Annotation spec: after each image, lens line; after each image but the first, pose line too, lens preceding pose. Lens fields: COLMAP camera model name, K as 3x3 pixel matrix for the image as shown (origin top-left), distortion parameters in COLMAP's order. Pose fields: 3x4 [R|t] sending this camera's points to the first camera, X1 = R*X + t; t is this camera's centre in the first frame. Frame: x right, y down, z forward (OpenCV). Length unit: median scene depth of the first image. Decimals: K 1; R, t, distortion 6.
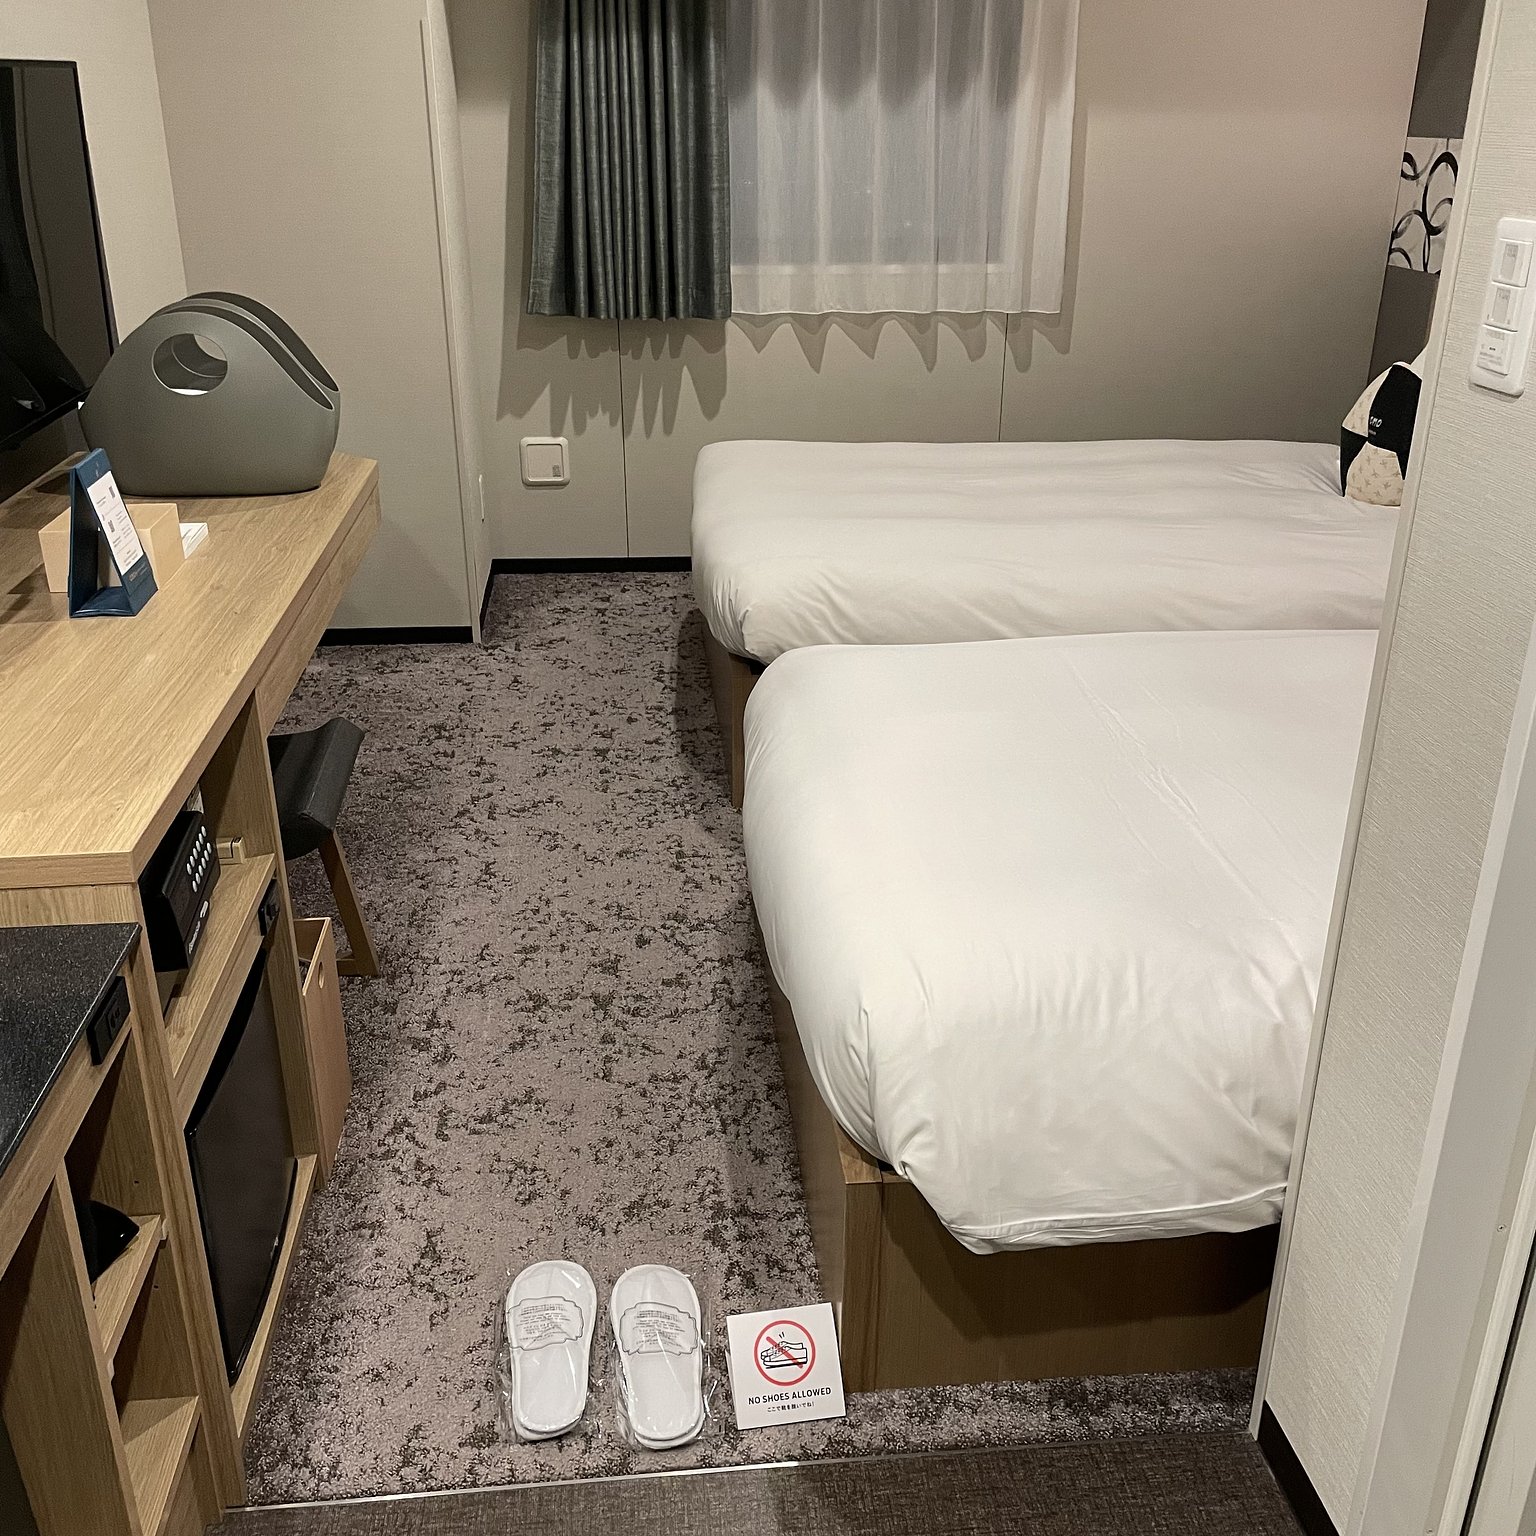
lens RADIAL K [[1557.9, 0, 773.4], [0, 1557.9, 782.5], [0, 0, 1]] dist [0.138062, -0.260560]
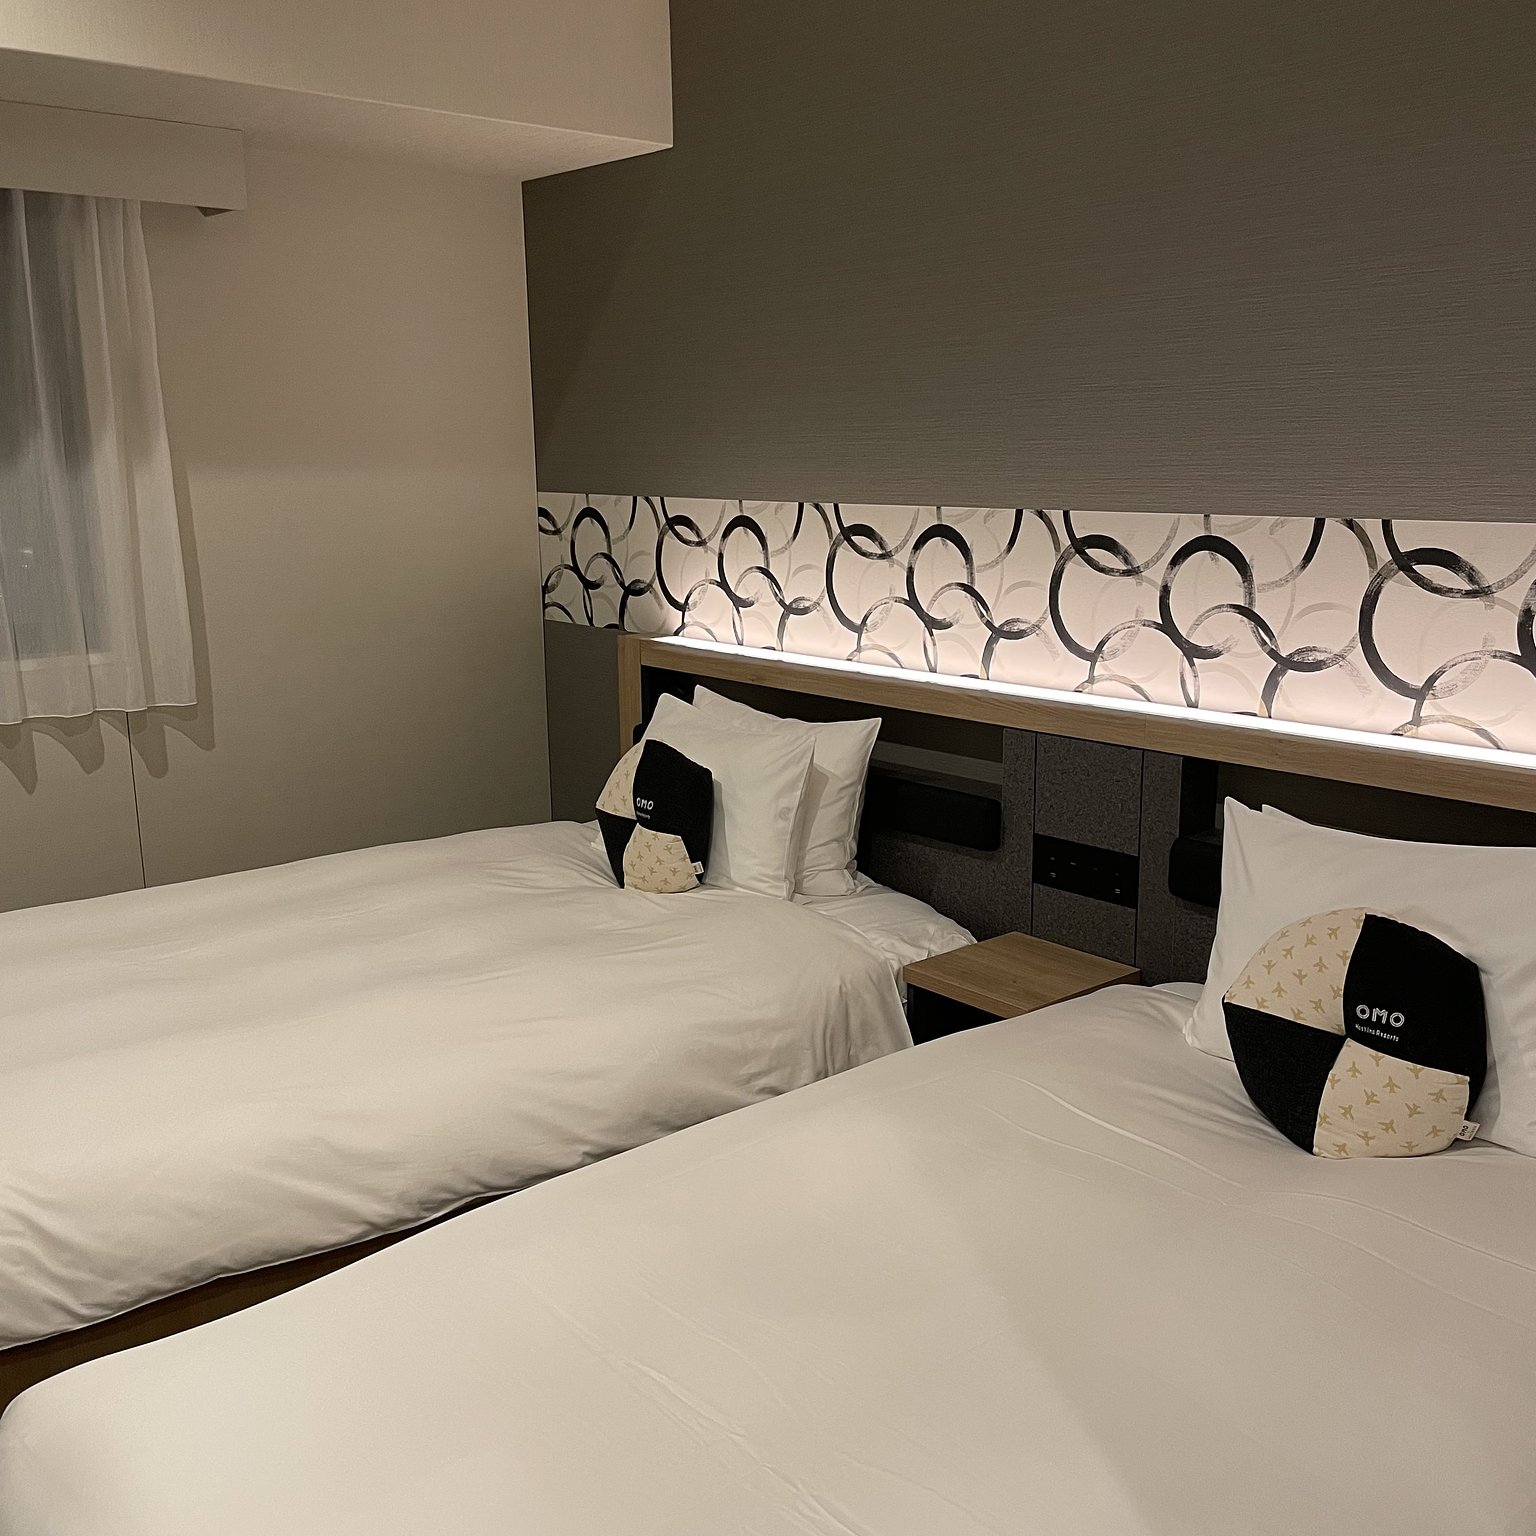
lens RADIAL K [[1559.6, 0, 768.0], [0, 1559.6, 768.0], [0, 0, 1]] dist [0.094098, -0.119721]
pose [[0.819434, -0.127969, 0.558705, -0.088131], [0.240517, 0.961556, -0.132519, -0.235521], [-0.520268, 0.242969, 0.818711, 0.518779]]
